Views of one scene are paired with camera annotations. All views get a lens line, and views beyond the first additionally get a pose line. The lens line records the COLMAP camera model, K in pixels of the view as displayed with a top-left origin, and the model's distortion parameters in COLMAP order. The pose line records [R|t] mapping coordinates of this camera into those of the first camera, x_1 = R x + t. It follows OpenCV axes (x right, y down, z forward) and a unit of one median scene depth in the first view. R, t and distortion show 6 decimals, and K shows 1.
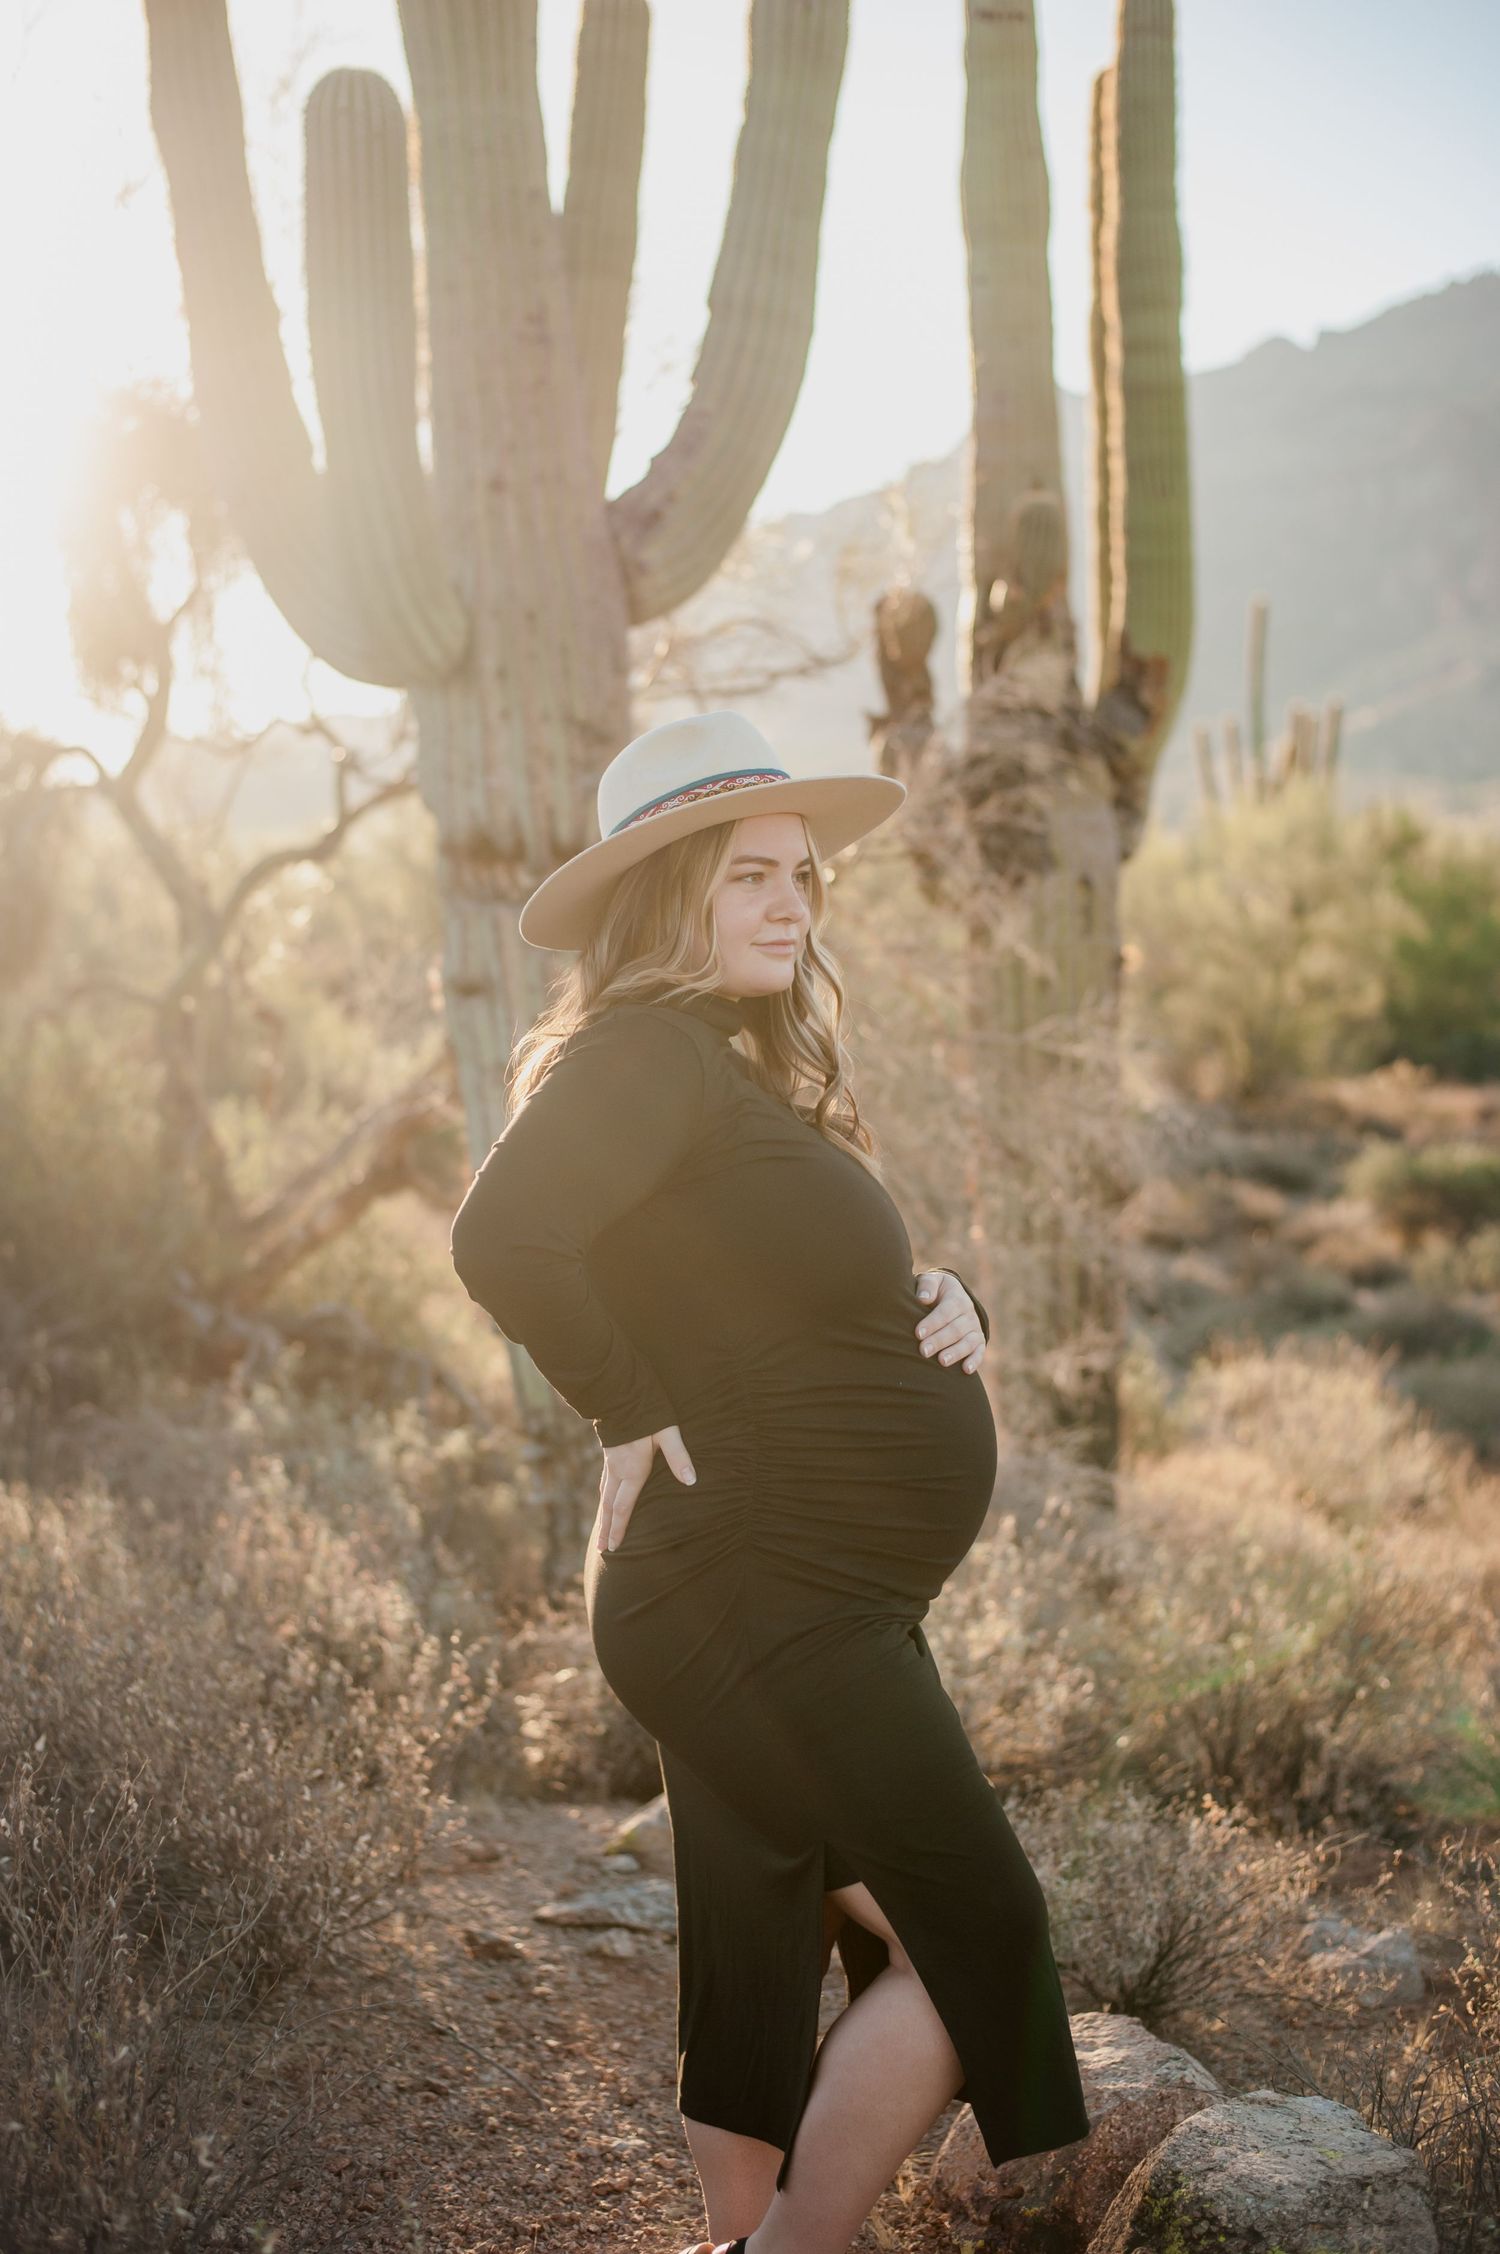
lens RADIAL K [[3275.8, 0, 750.0], [0, 3275.8, 1127.0], [0, 0, 1]] dist [-0.102144, 0.058576]
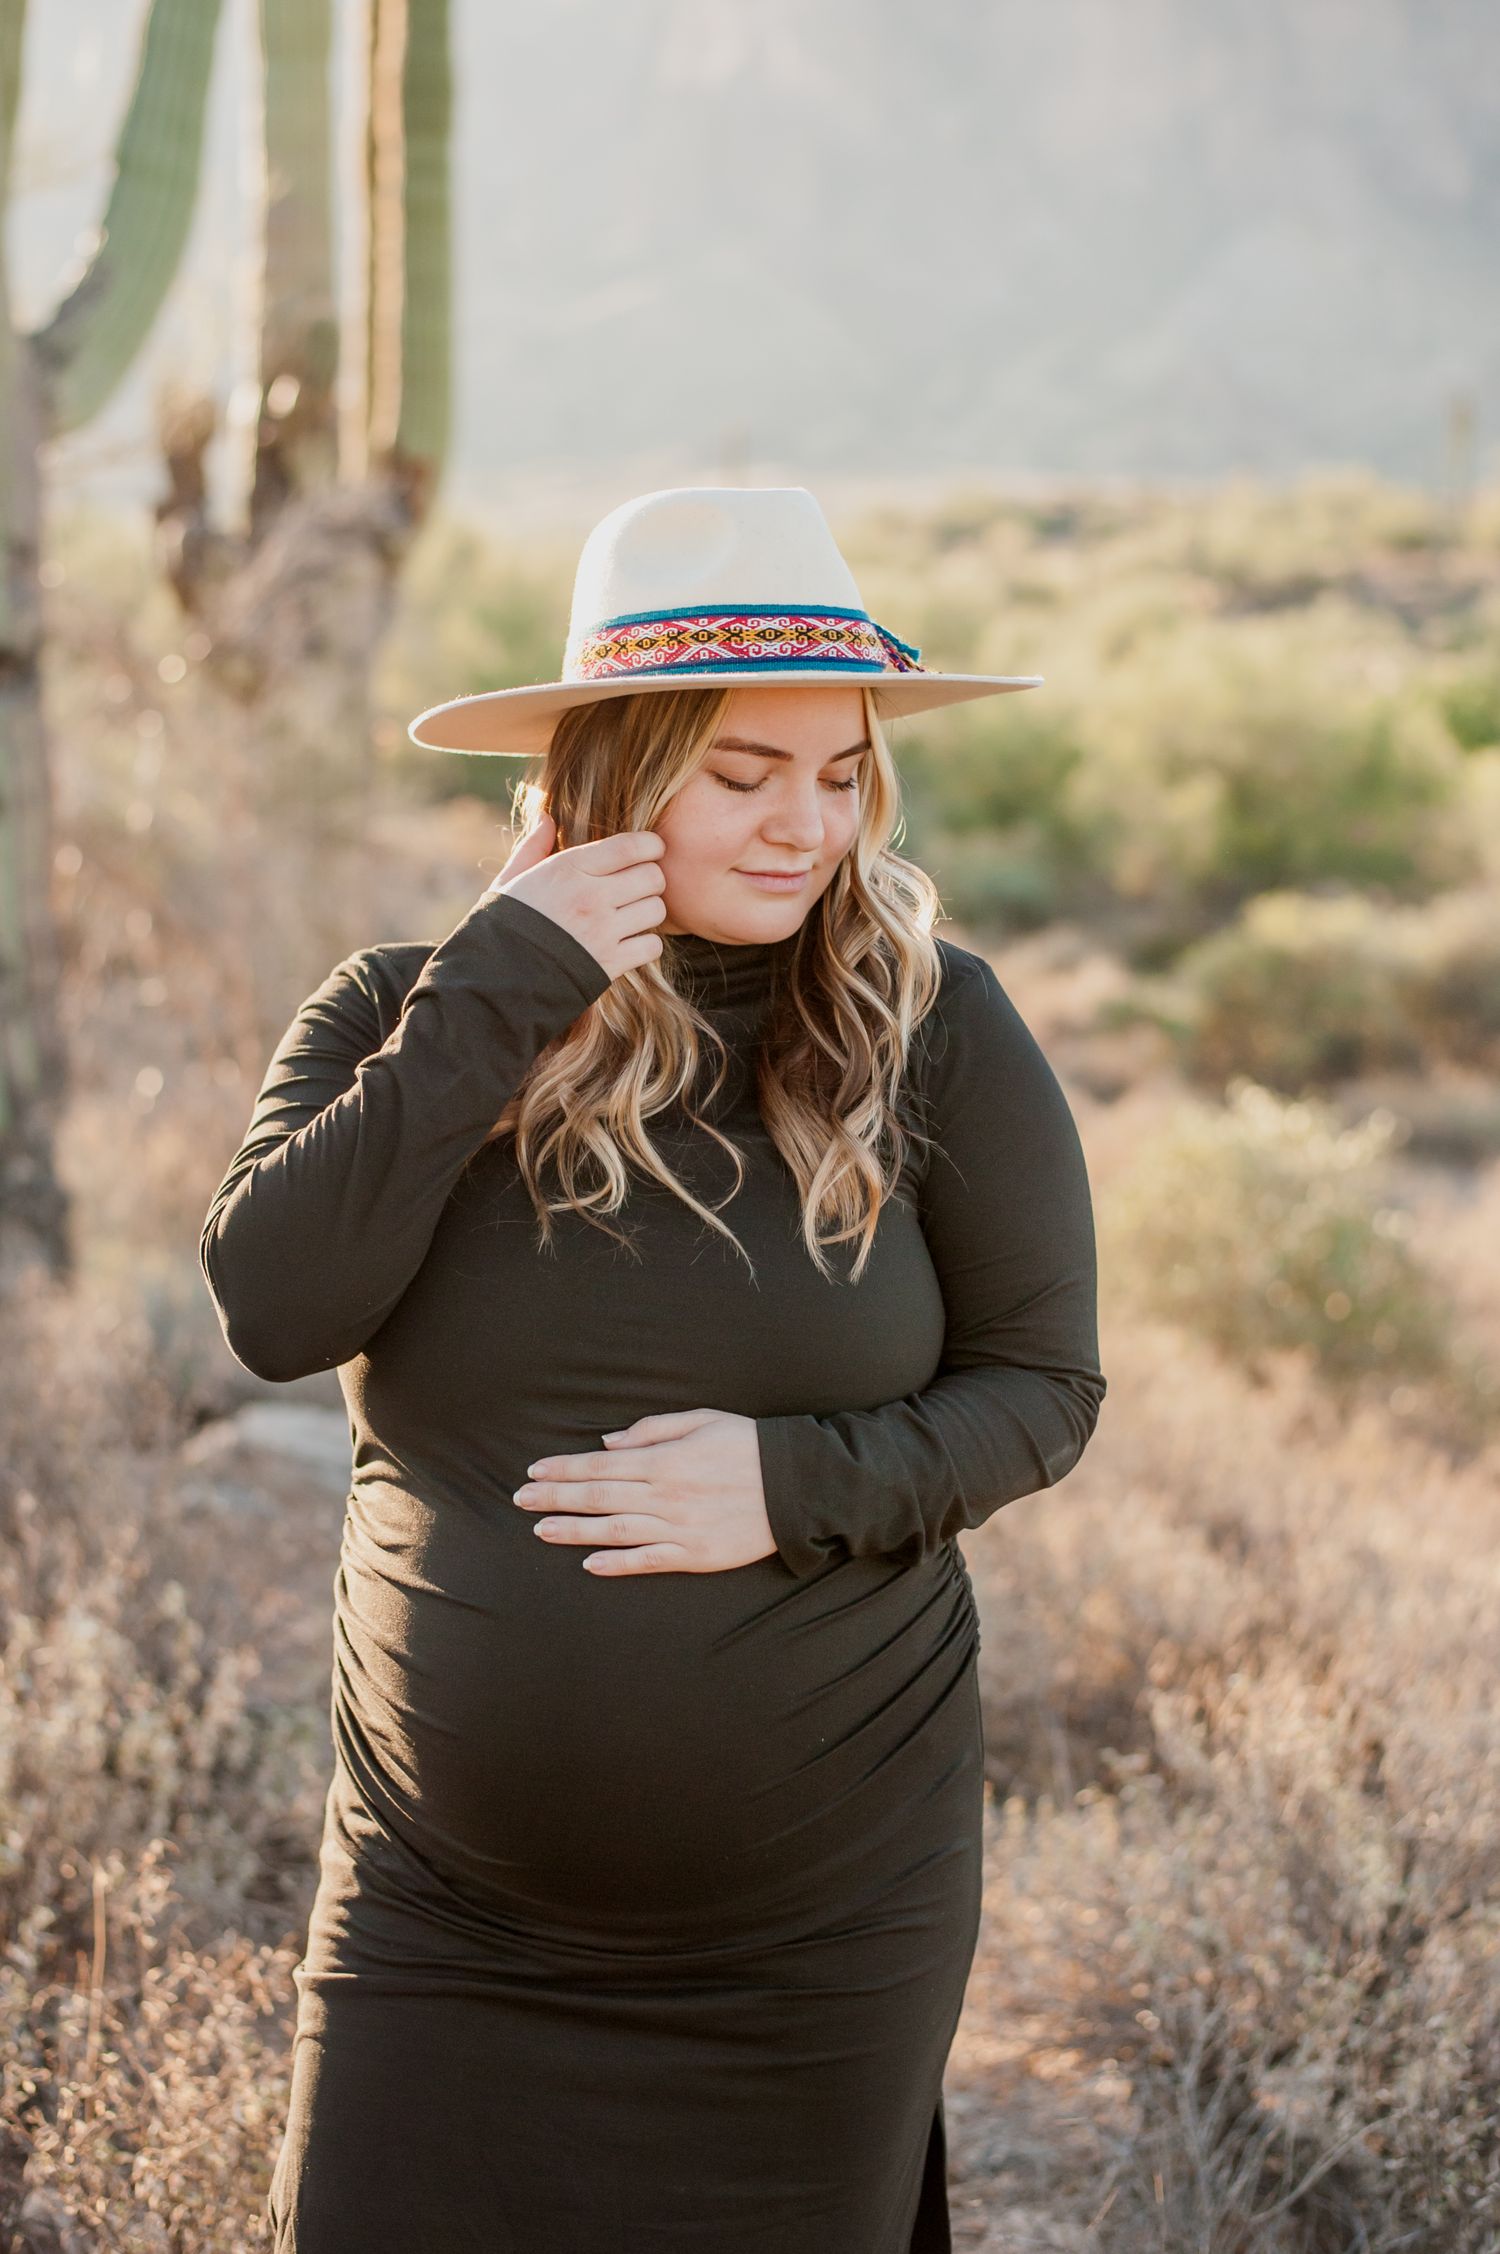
lens RADIAL K [[3804.2, 0, 750.0], [0, 3804.2, 1127.0], [0, 0, 1]] dist [-0.082173, -0.086894]
pose [[0.958973, 0.007171, 0.283406, -0.125704], [-0.027080, 0.997426, 0.066391, -0.010337], [-0.282201, -0.071342, 0.956699, -0.246111]]
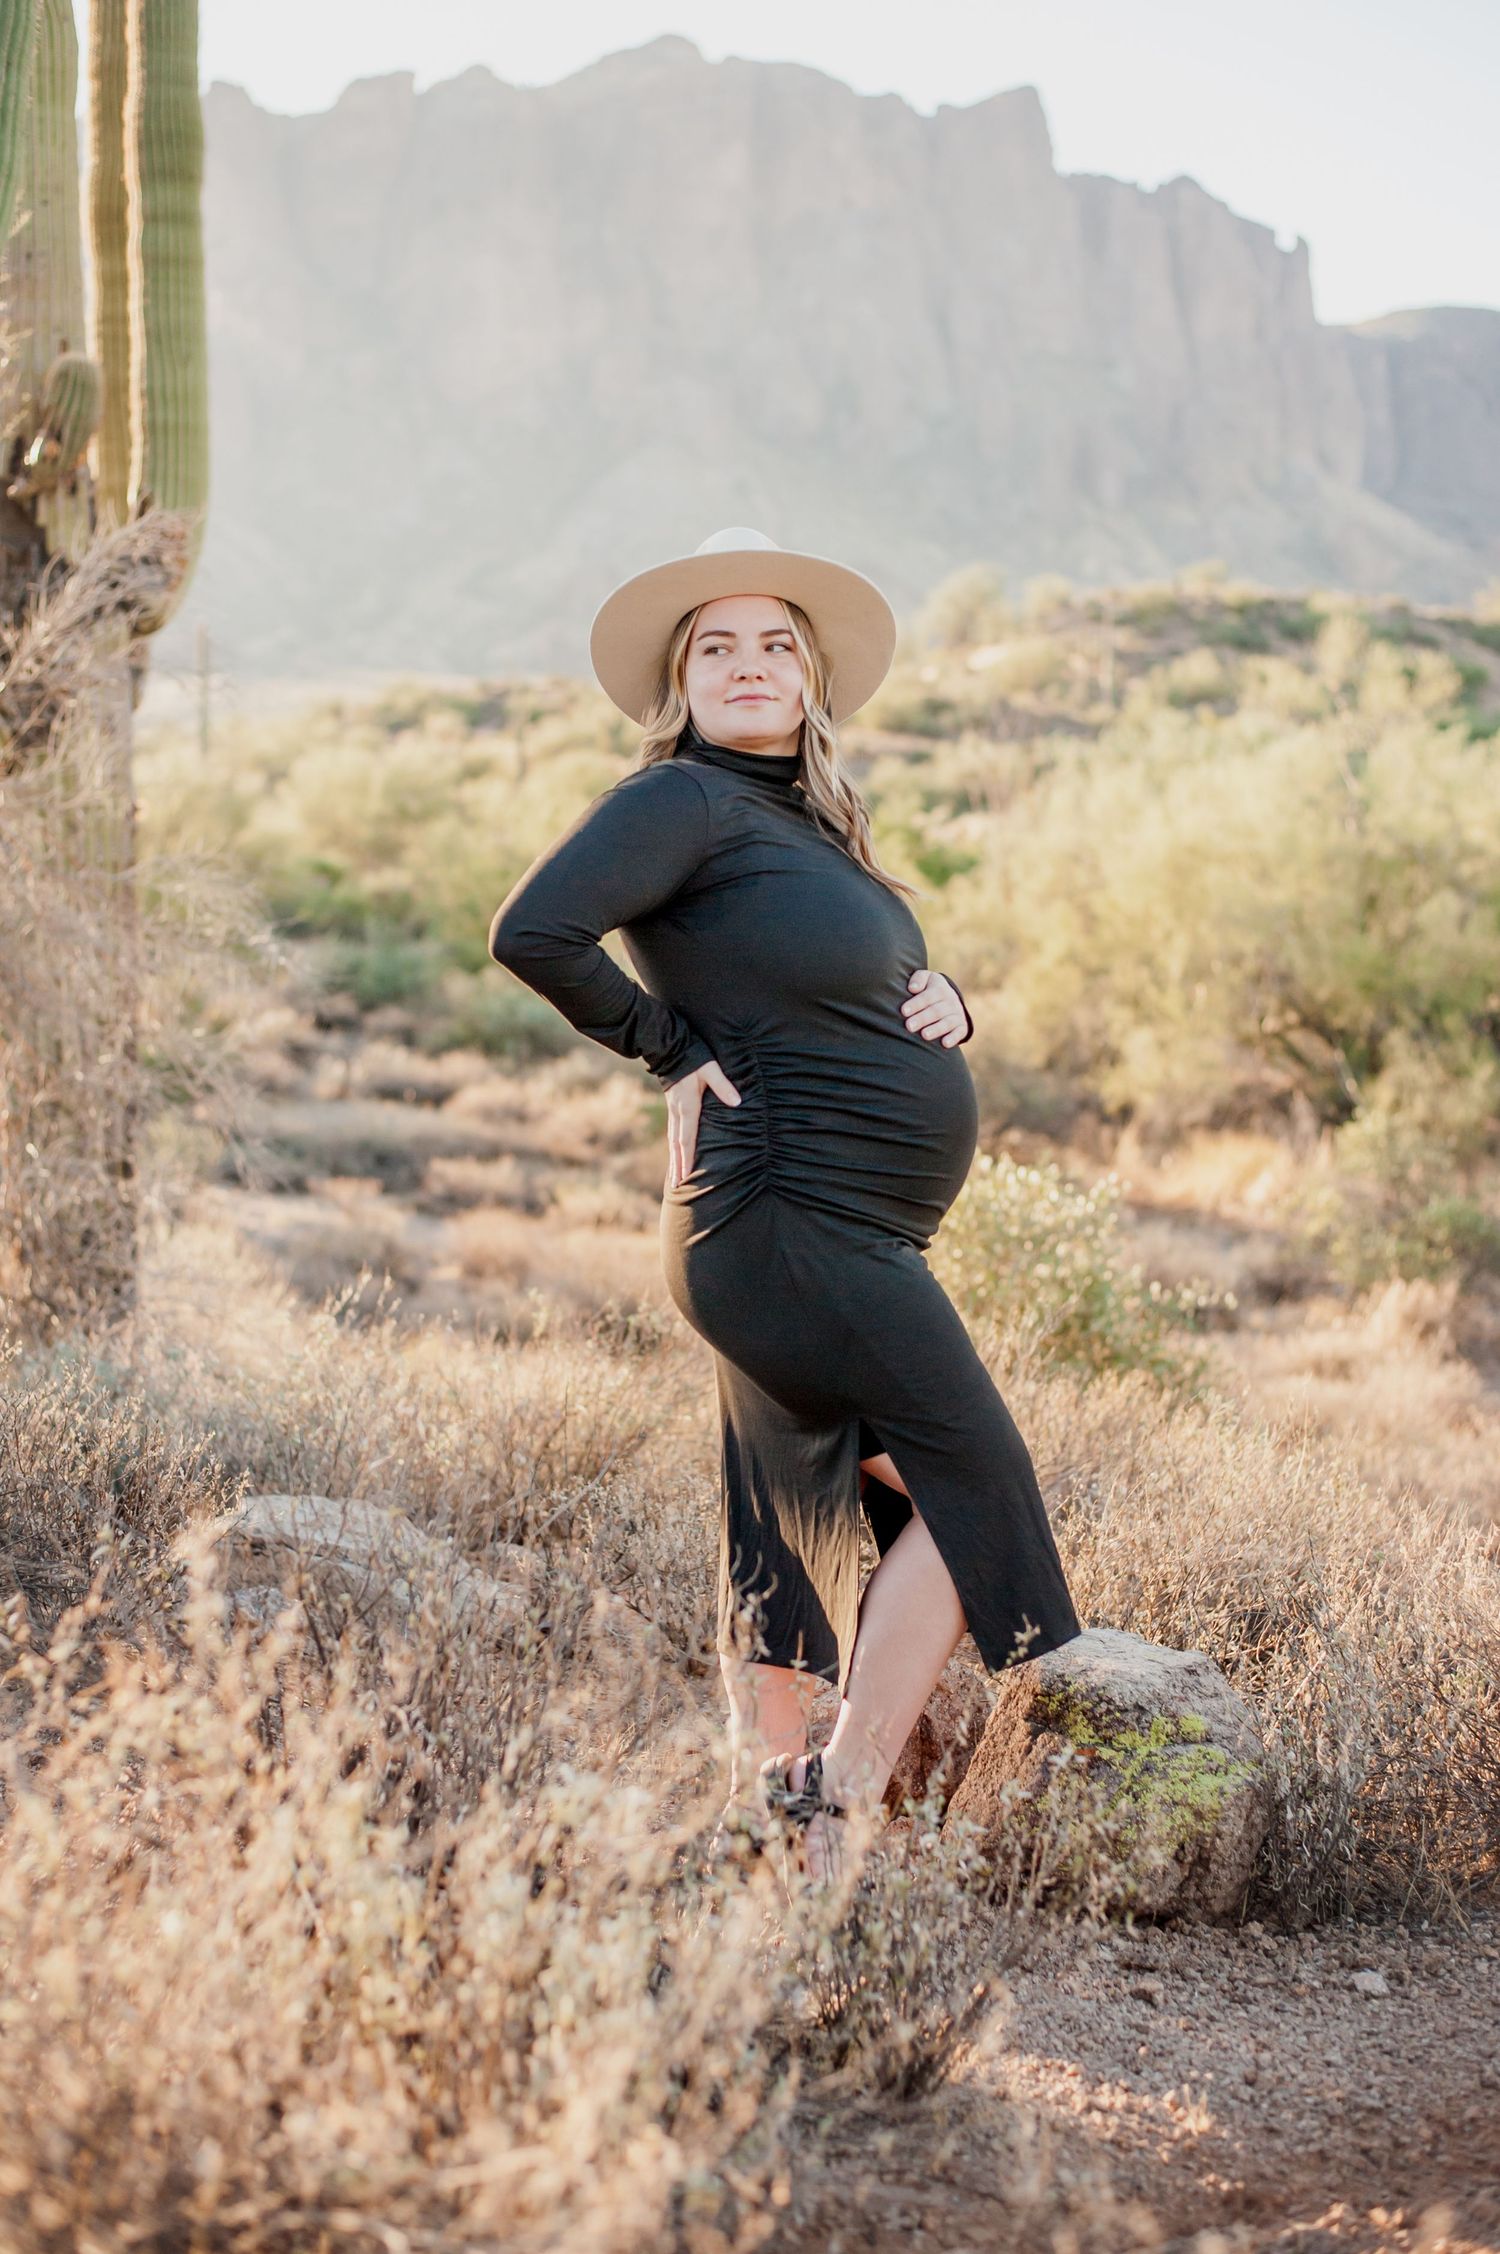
lens RADIAL K [[3380.2, 0, 750.0], [0, 3380.2, 1127.0], [0, 0, 1]] dist [-0.121314, 0.138867]
pose [[0.902872, -0.016271, 0.429601, -0.173590], [0.004465, 0.999585, 0.028476, 0.020306], [-0.429886, -0.023792, 0.902570, -0.048672]]
